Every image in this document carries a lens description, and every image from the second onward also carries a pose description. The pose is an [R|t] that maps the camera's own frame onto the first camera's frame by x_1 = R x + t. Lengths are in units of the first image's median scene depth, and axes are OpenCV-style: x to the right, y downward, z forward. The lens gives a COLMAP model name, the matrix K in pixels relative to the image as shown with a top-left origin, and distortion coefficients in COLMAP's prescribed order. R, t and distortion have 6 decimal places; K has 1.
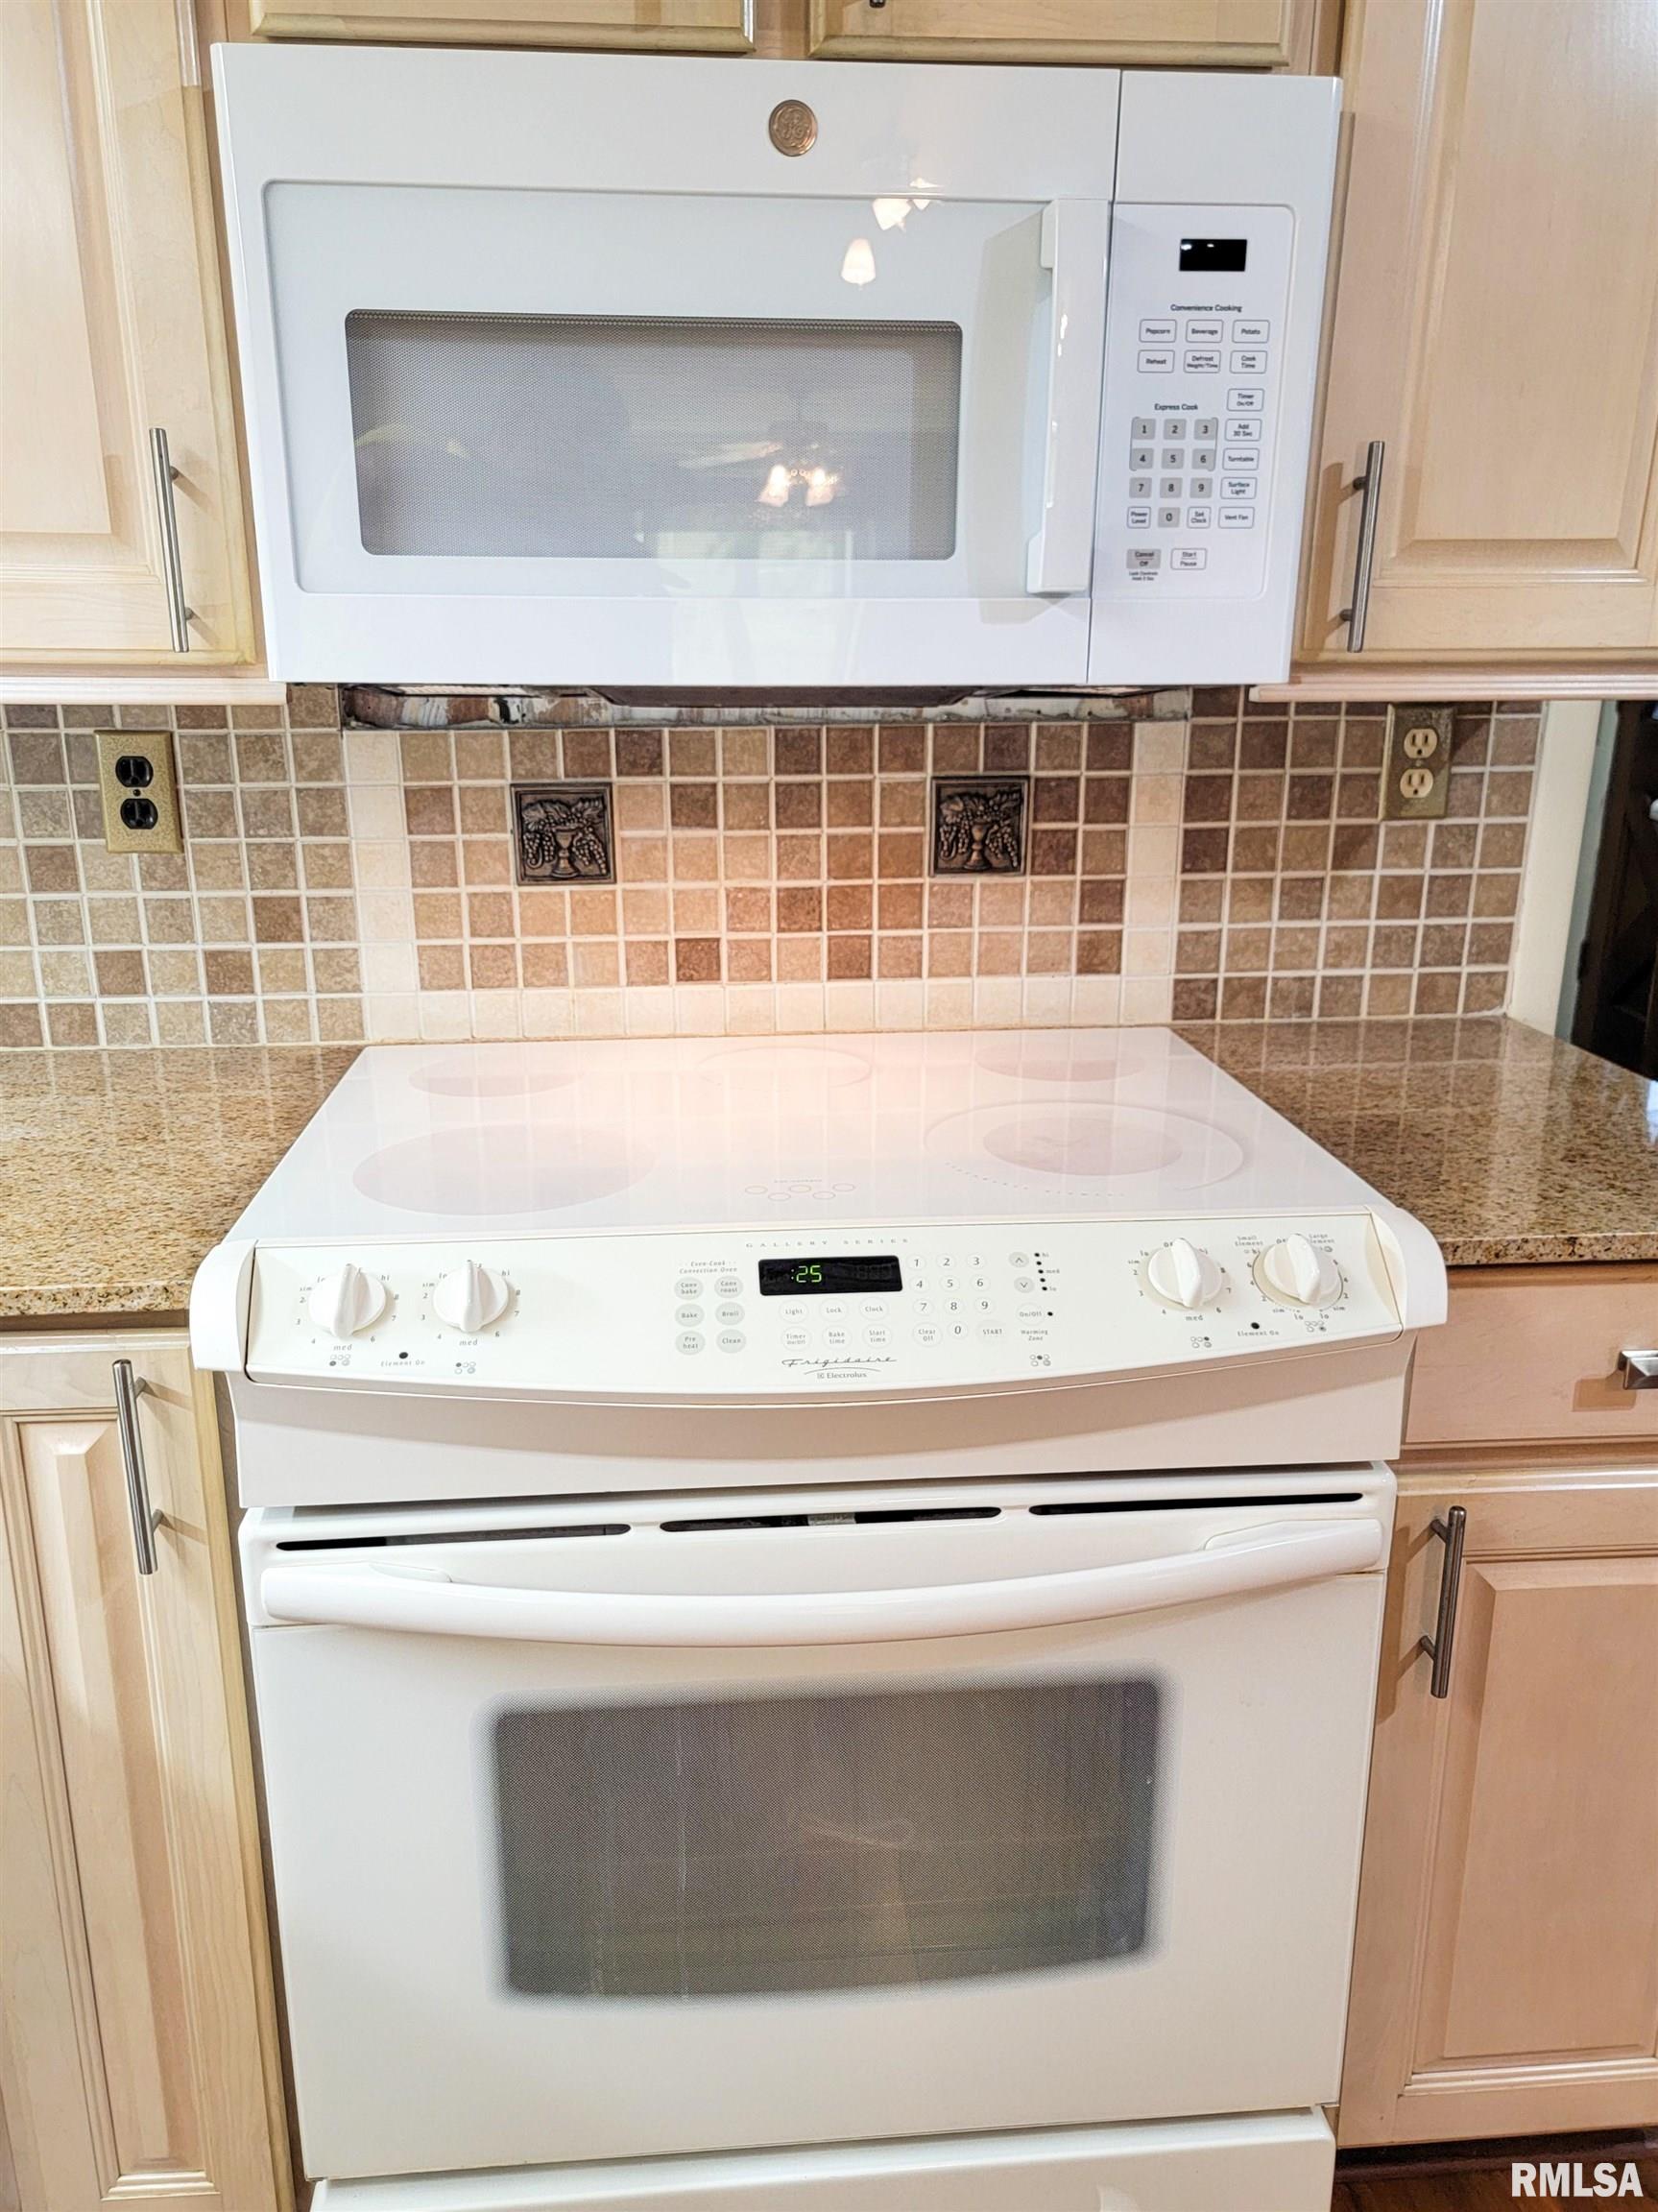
lens RADIAL K [[1669.2, 0, 829.5], [0, 1669.2, 1105.8], [0, 0, 1]] dist [0.032463, -0.001796]
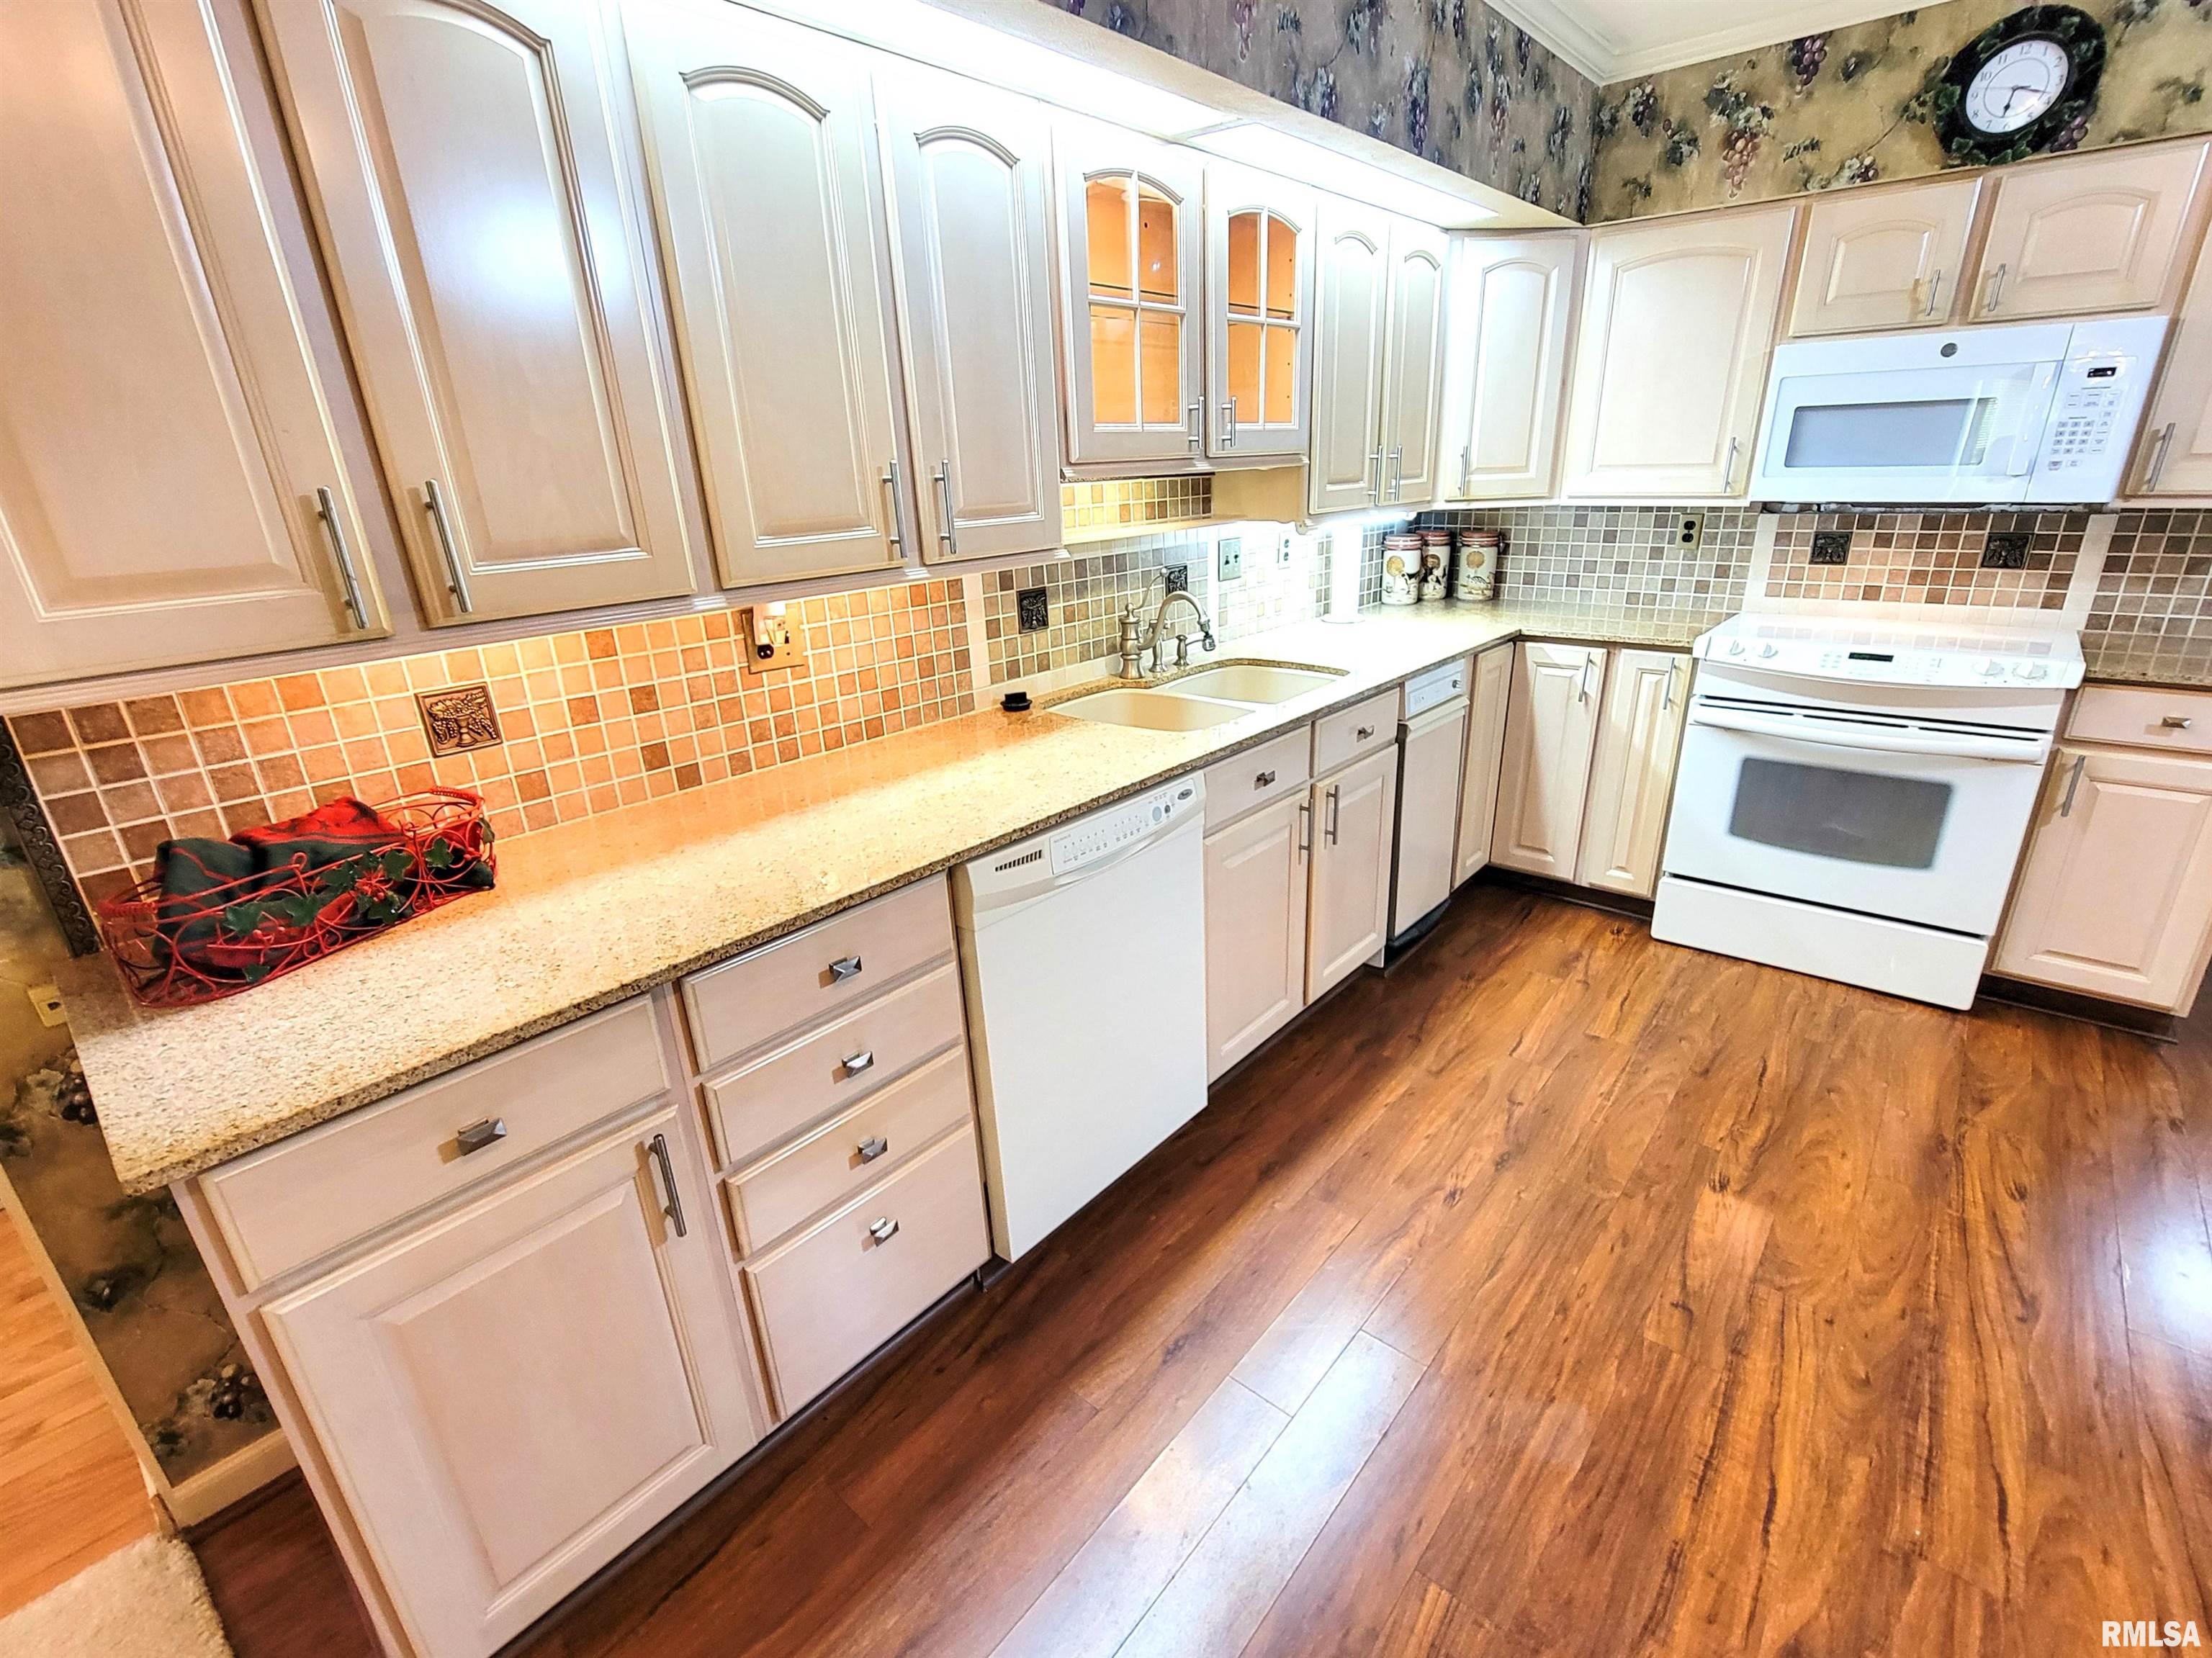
lens RADIAL K [[1003.6, 0, 1098.6], [0, 1003.6, 836.9], [0, 0, 1]] dist [-0.004699, -0.000535]
pose [[0.692530, 0.229488, -0.683913, 0.303232], [-0.166407, 0.973302, 0.158089, 0.300965], [0.701933, 0.004327, 0.712229, -1.319284]]
